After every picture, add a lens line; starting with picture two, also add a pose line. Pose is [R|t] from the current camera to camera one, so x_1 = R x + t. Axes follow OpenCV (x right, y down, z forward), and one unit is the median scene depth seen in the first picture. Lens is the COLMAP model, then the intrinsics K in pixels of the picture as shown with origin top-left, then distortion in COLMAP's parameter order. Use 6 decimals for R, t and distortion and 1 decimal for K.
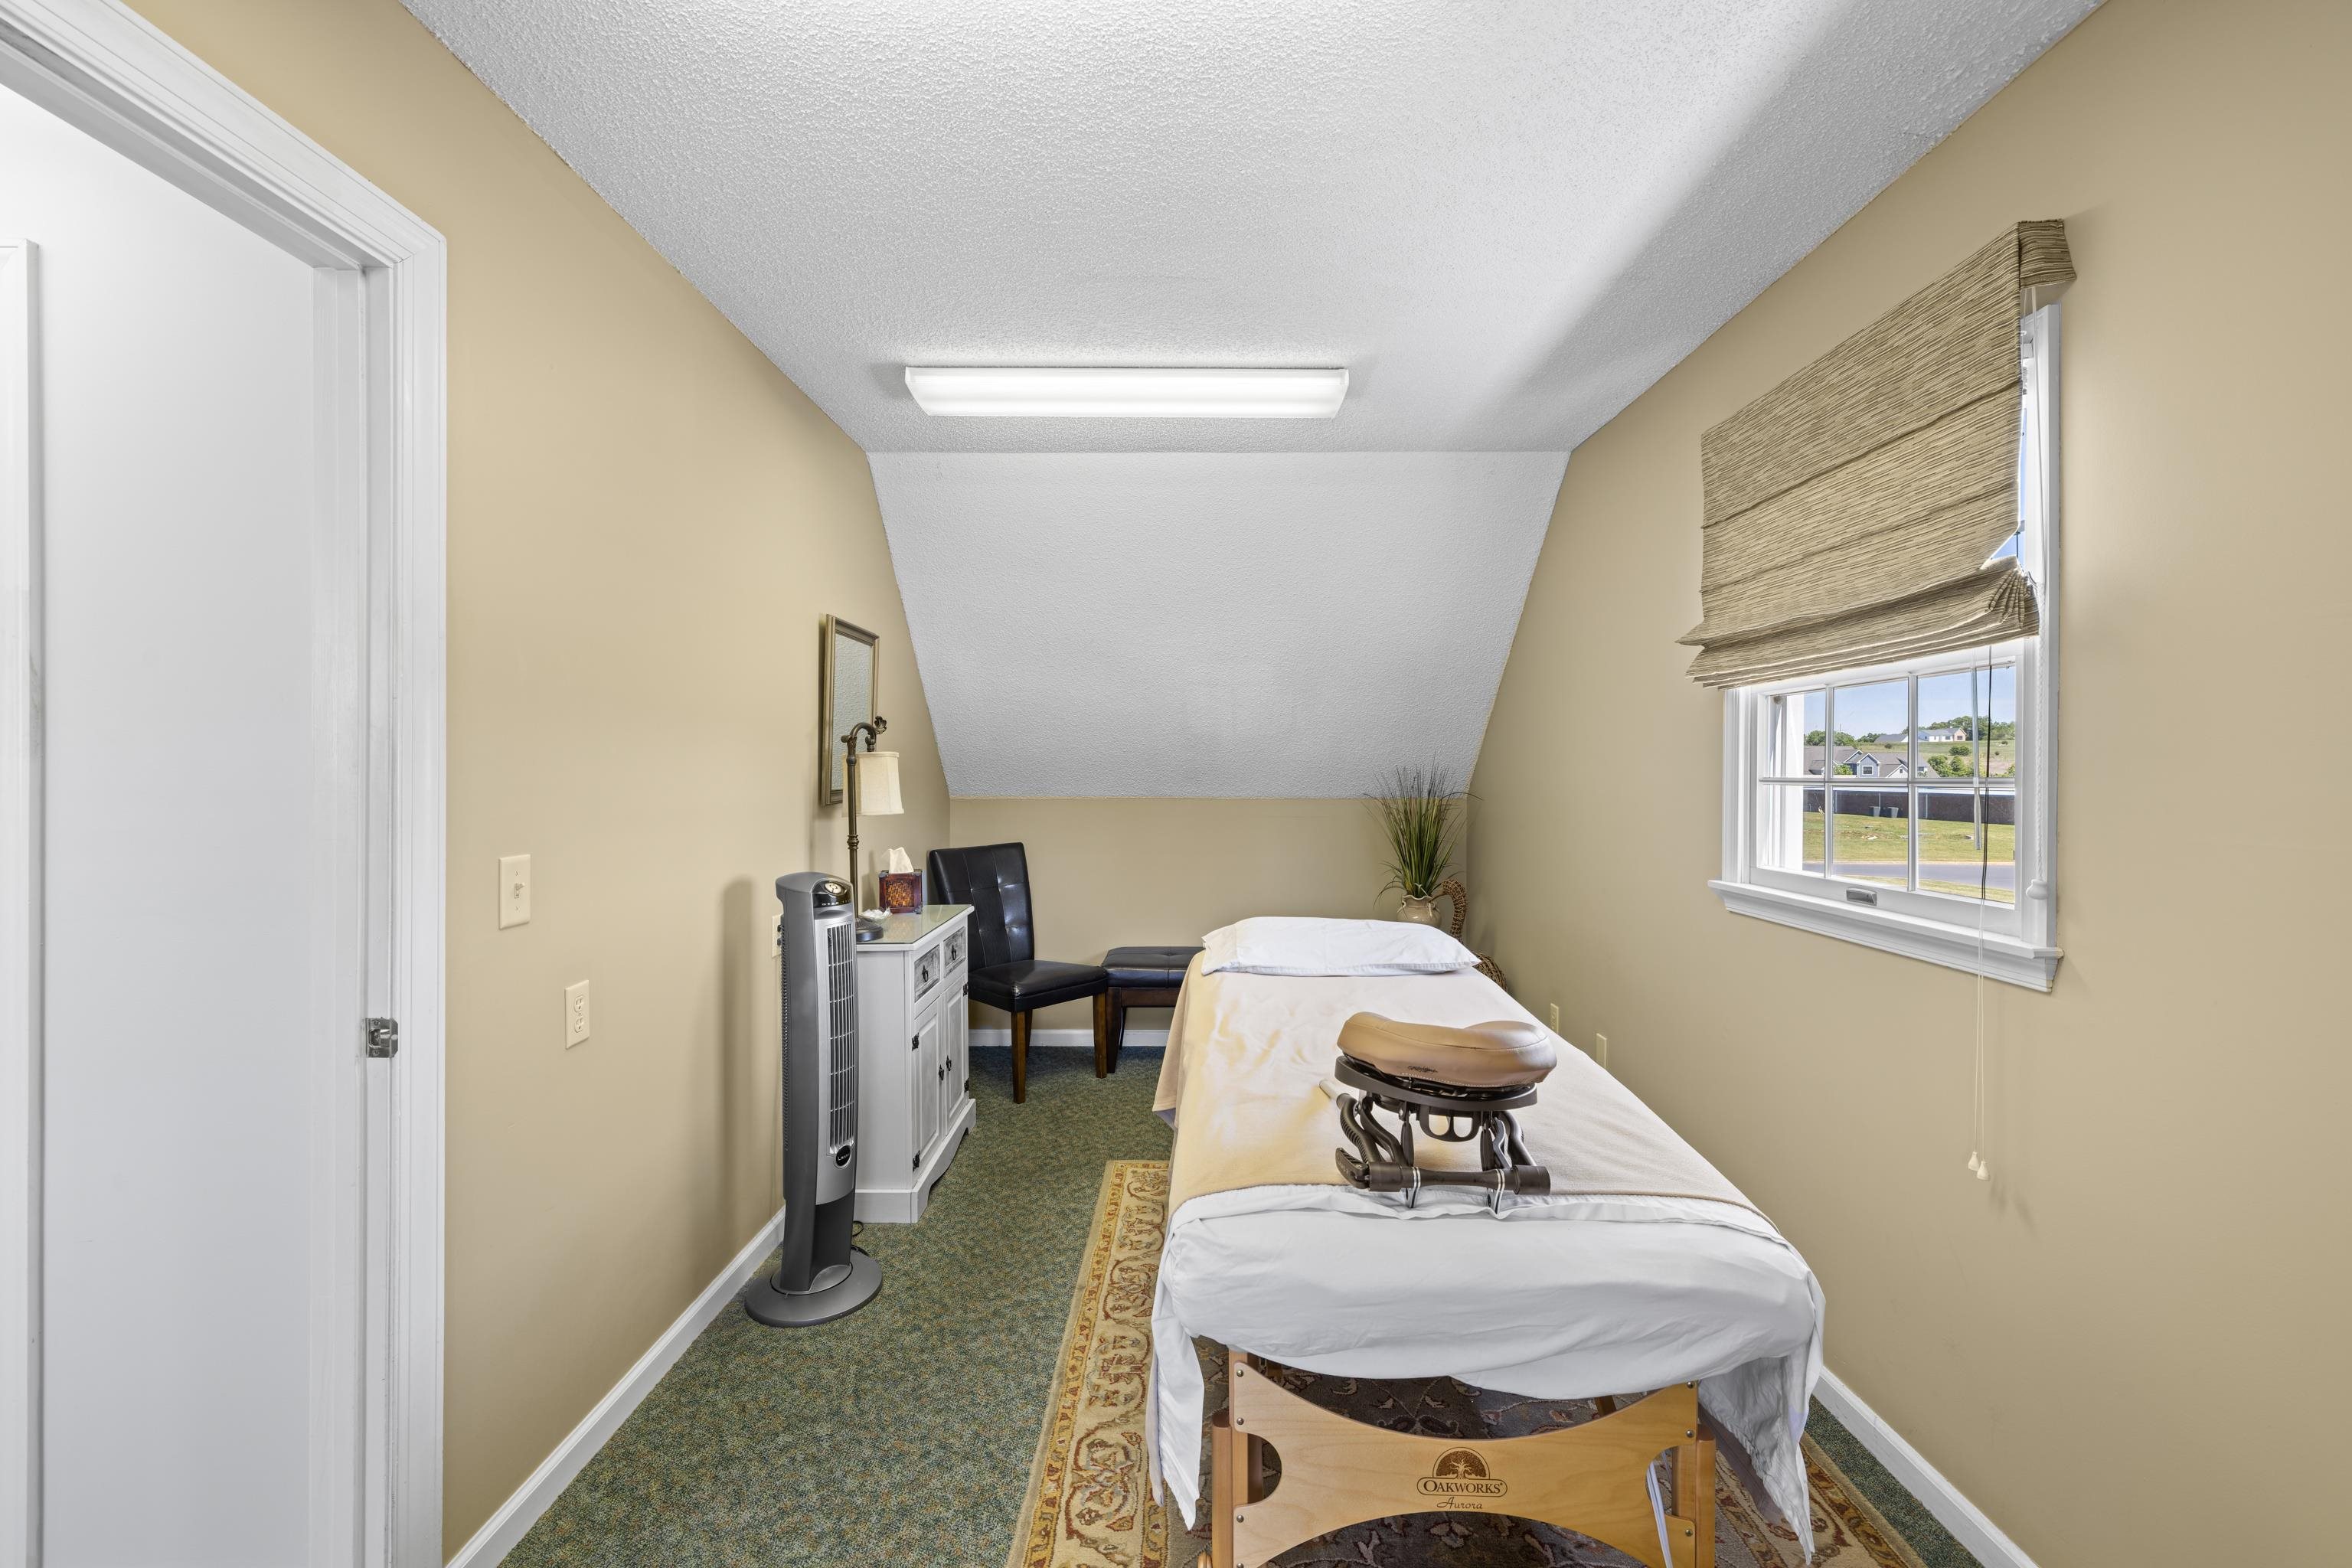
lens RADIAL K [[986.7, 0, 1175.6], [0, 986.7, 780.6], [0, 0, 1]] dist [-0.000334, 0.000048]
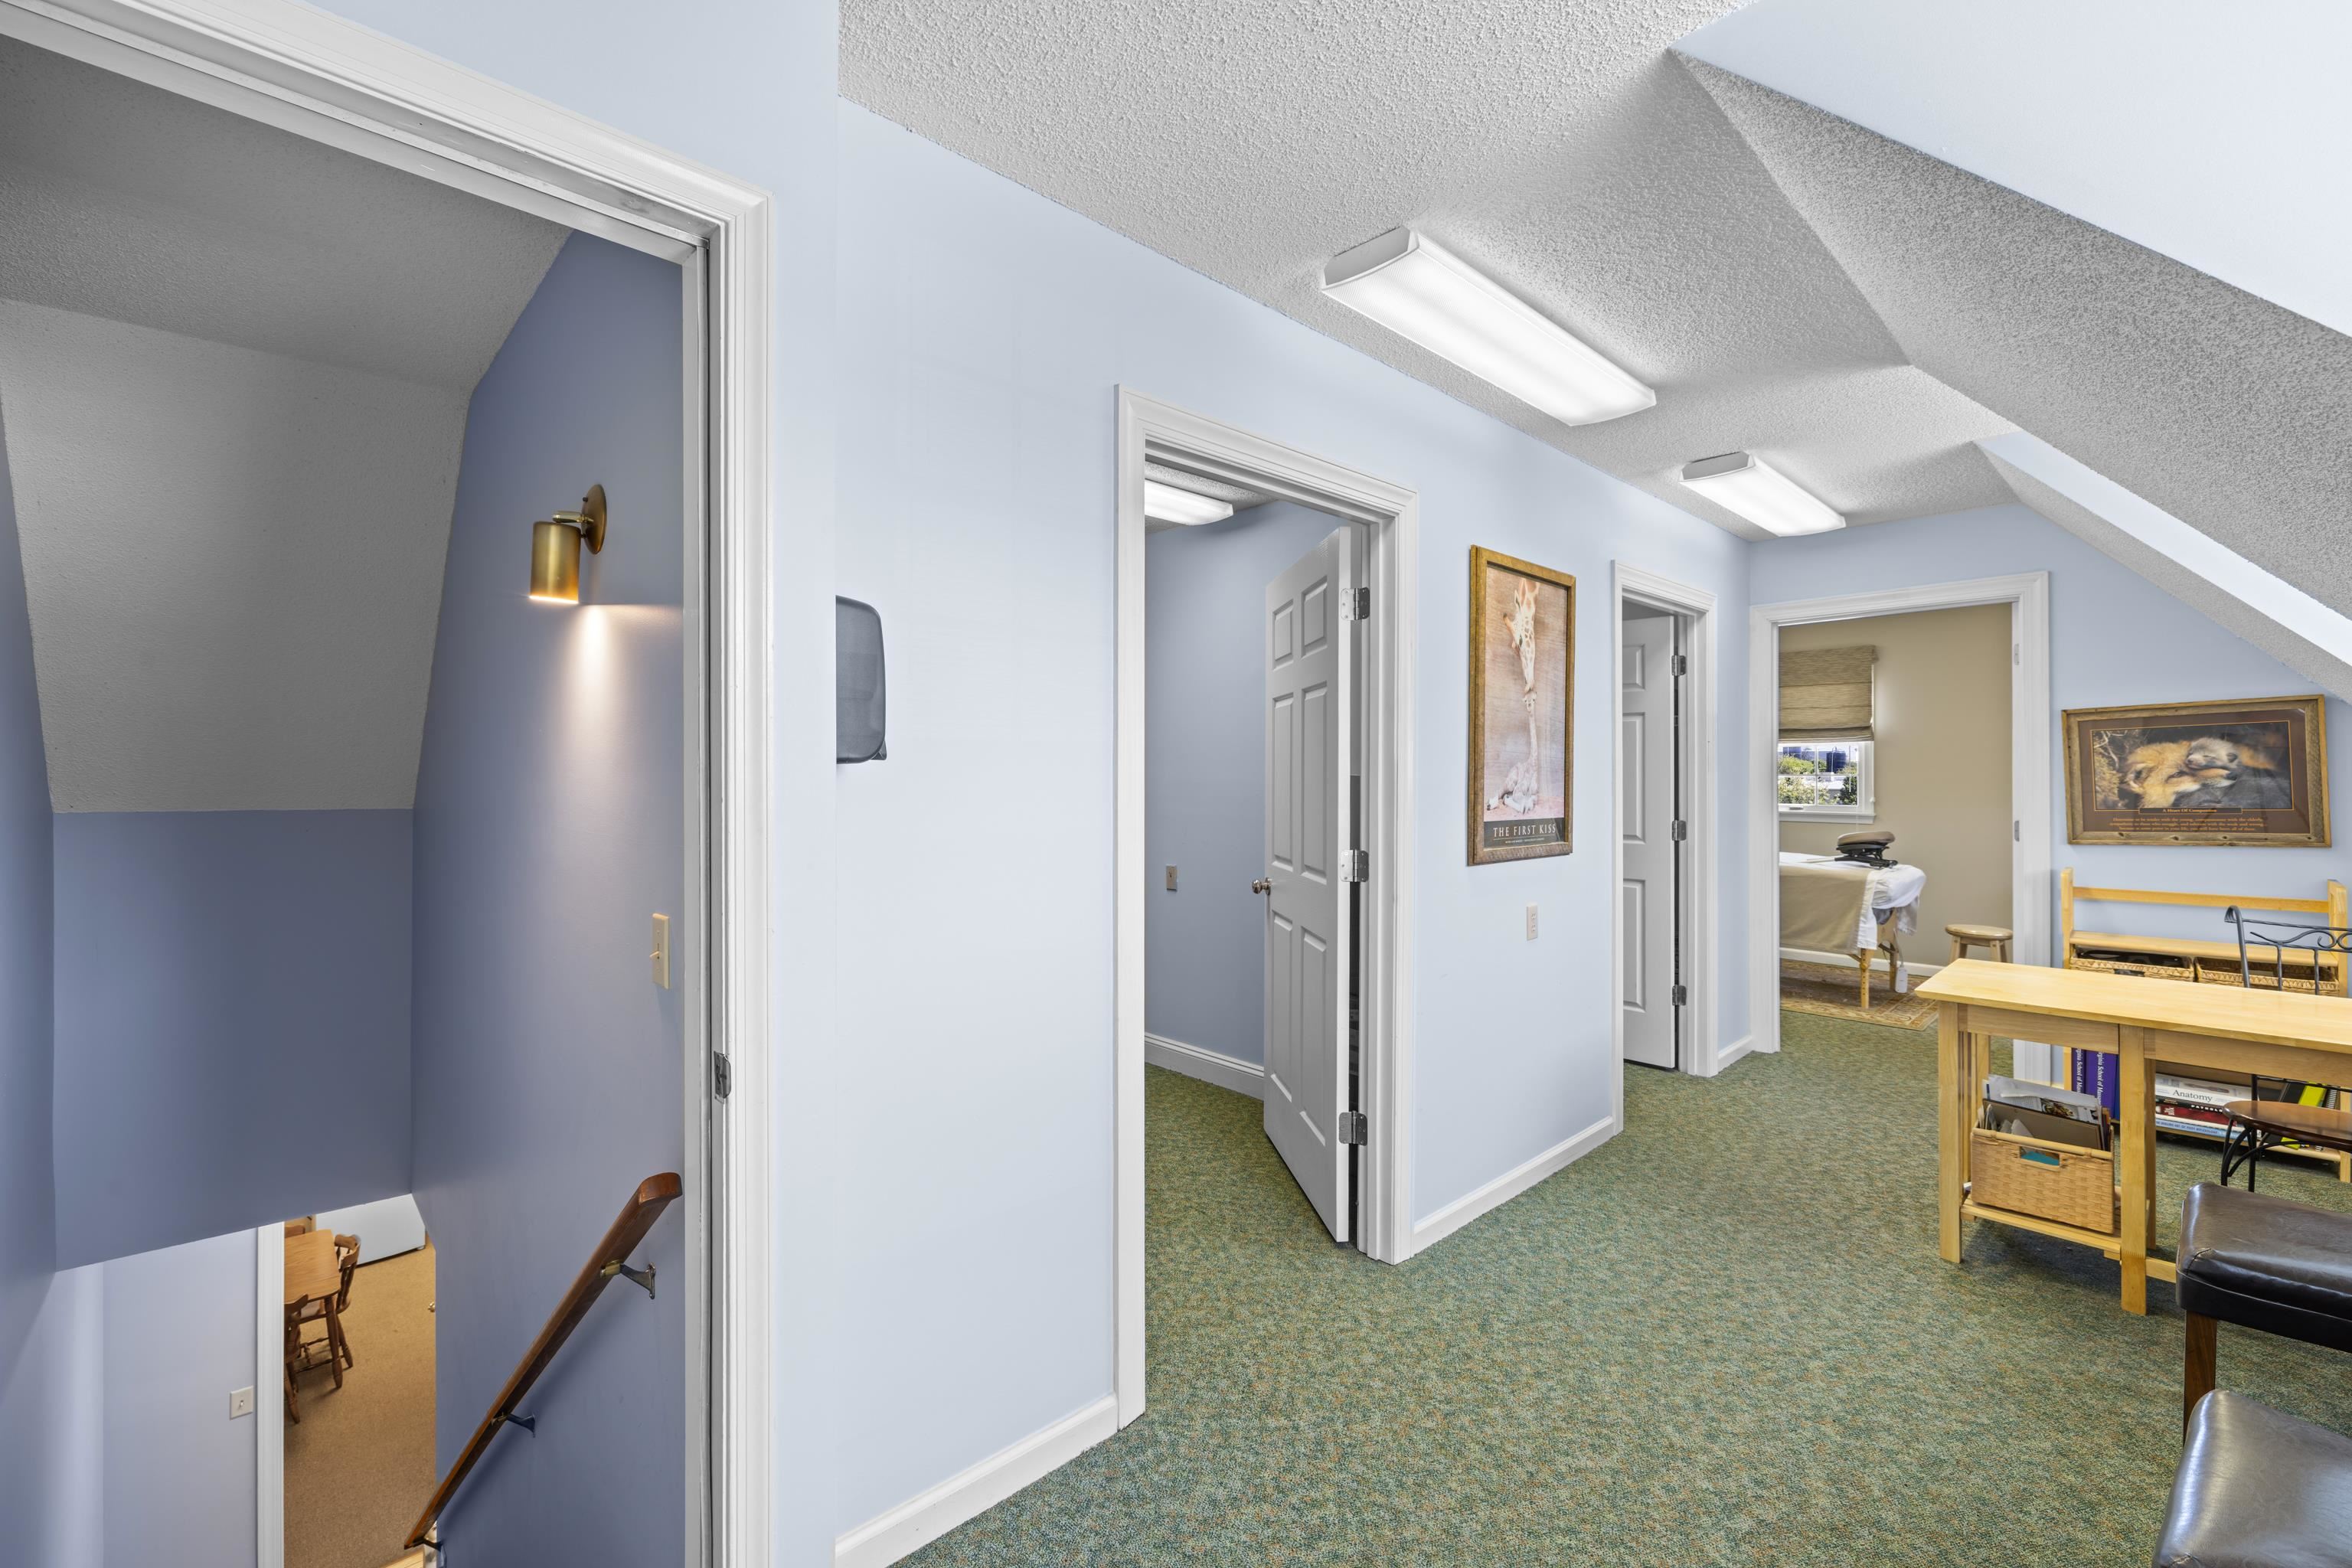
lens RADIAL K [[988.7, 0, 1177.6], [0, 988.7, 776.4], [0, 0, 1]] dist [-0.000580, 0.000277]
pose [[0.716090, -0.007168, 0.697971, -3.142539], [0.008136, 0.999965, 0.001923, -0.018287], [-0.697961, 0.004302, 0.716123, 0.021806]]
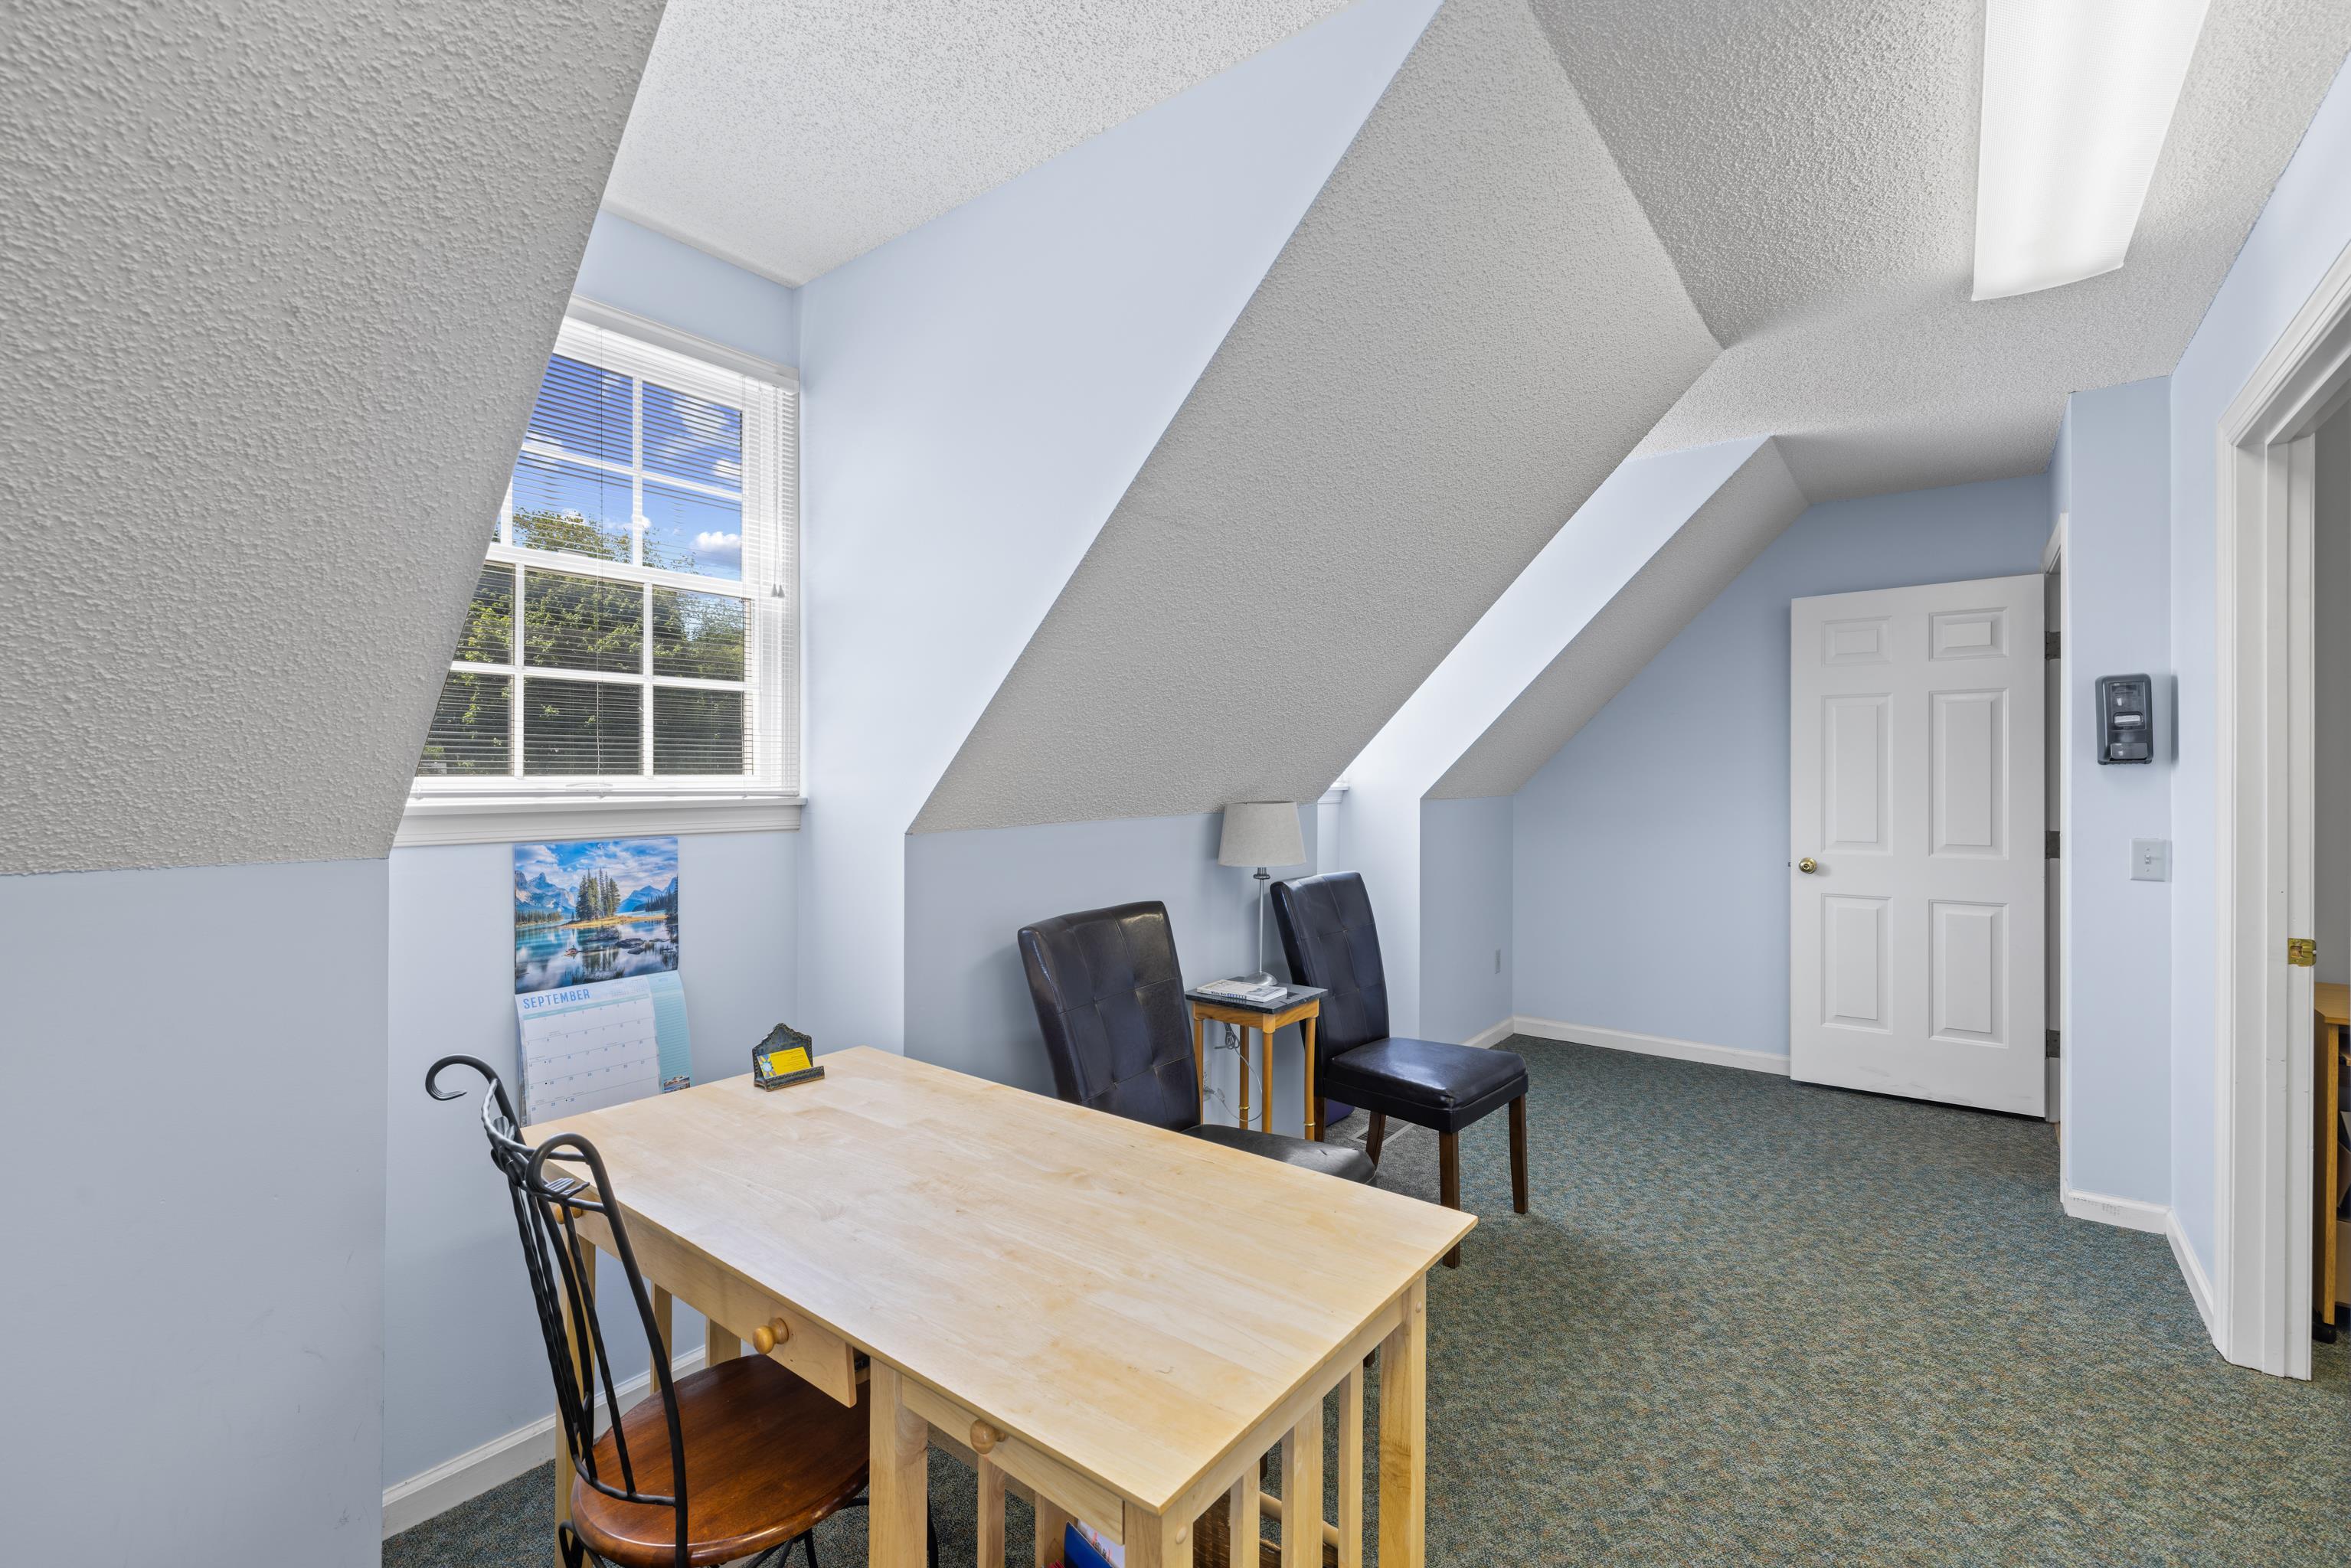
lens RADIAL K [[1043.7, 0, 1180.5], [0, 1043.7, 770.3], [0, 0, 1]] dist [0.002977, 0.000241]
pose [[-0.584390, -0.008280, -0.811430, -0.888717], [-0.010022, 0.999945, -0.002986, 0.005356], [0.811411, 0.006387, -0.584441, 0.507405]]
